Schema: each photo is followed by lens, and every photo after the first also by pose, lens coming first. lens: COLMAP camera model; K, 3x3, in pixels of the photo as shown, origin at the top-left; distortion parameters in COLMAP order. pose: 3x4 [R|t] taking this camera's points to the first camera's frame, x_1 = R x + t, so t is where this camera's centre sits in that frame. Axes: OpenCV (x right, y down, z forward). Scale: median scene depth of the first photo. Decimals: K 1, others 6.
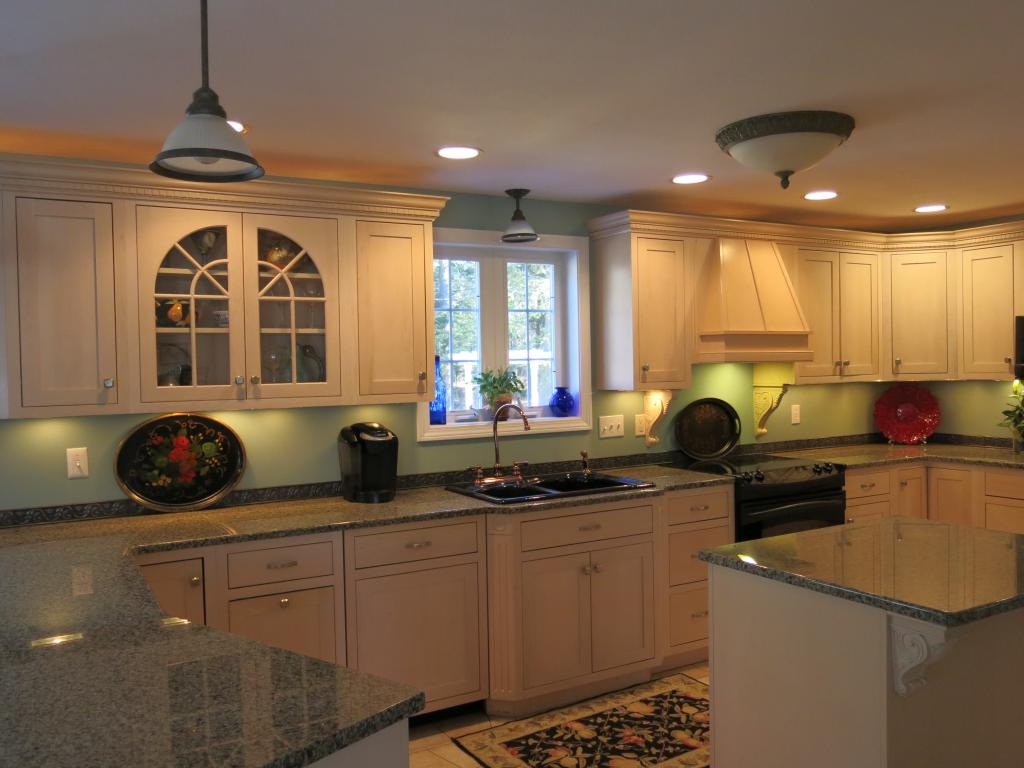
lens RADIAL K [[851.3, 0, 511.4], [0, 851.3, 381.0], [0, 0, 1]] dist [-0.035604, 0.017831]
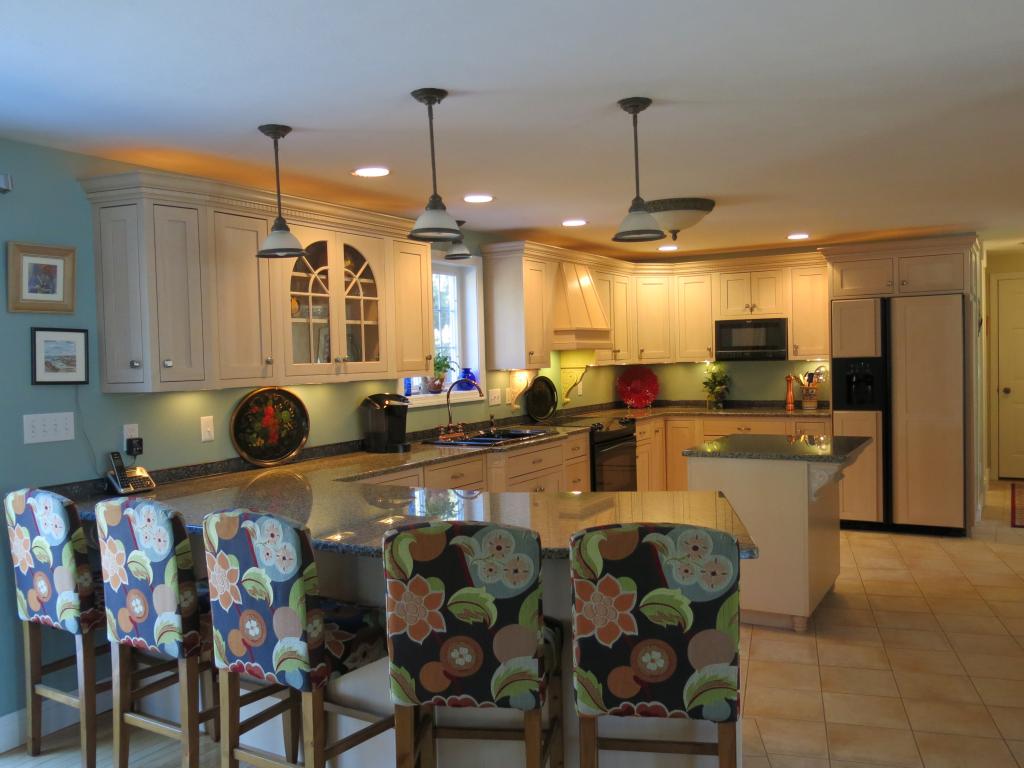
lens RADIAL K [[851.3, 0, 503.4], [0, 851.3, 385.0], [0, 0, 1]] dist [-0.035604, 0.017831]
pose [[0.874388, -0.020295, 0.484802, -0.668381], [0.019024, 0.999791, 0.007542, 0.030552], [-0.484854, 0.002628, 0.874591, -0.246068]]
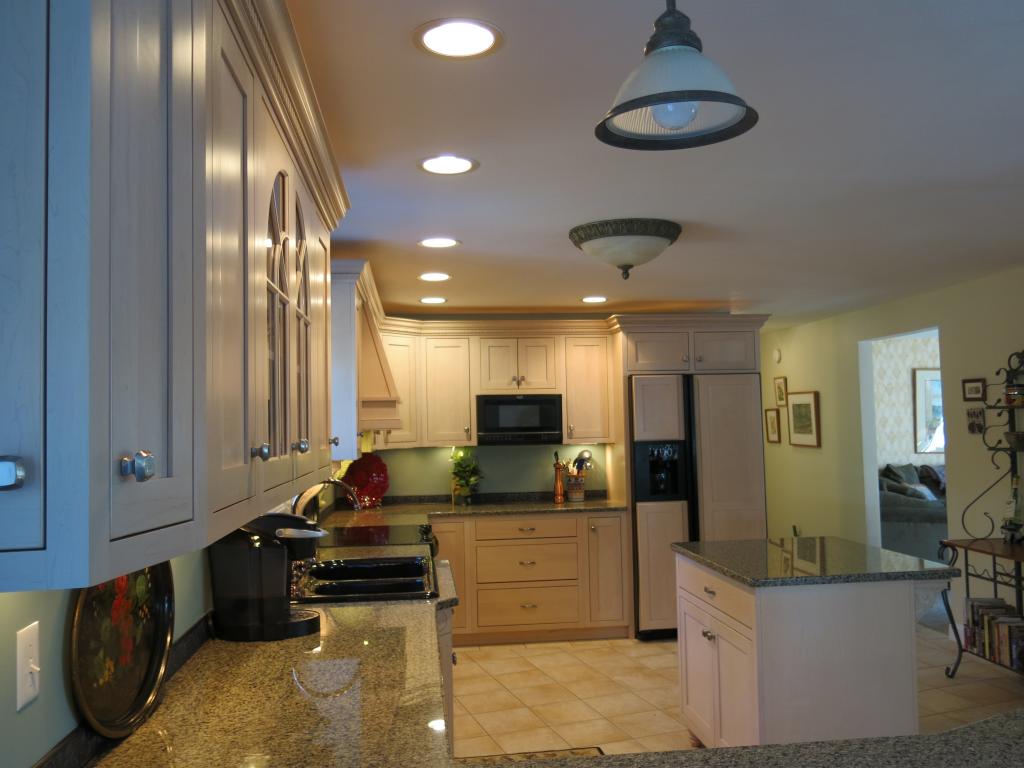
lens RADIAL K [[851.3, 0, 506.4], [0, 851.3, 382.5], [0, 0, 1]] dist [-0.035604, 0.017831]
pose [[0.411173, 0.057917, 0.909716, -0.708488], [0.030094, 0.996573, -0.077049, 0.005191], [-0.911060, 0.059058, 0.408021, 0.573546]]
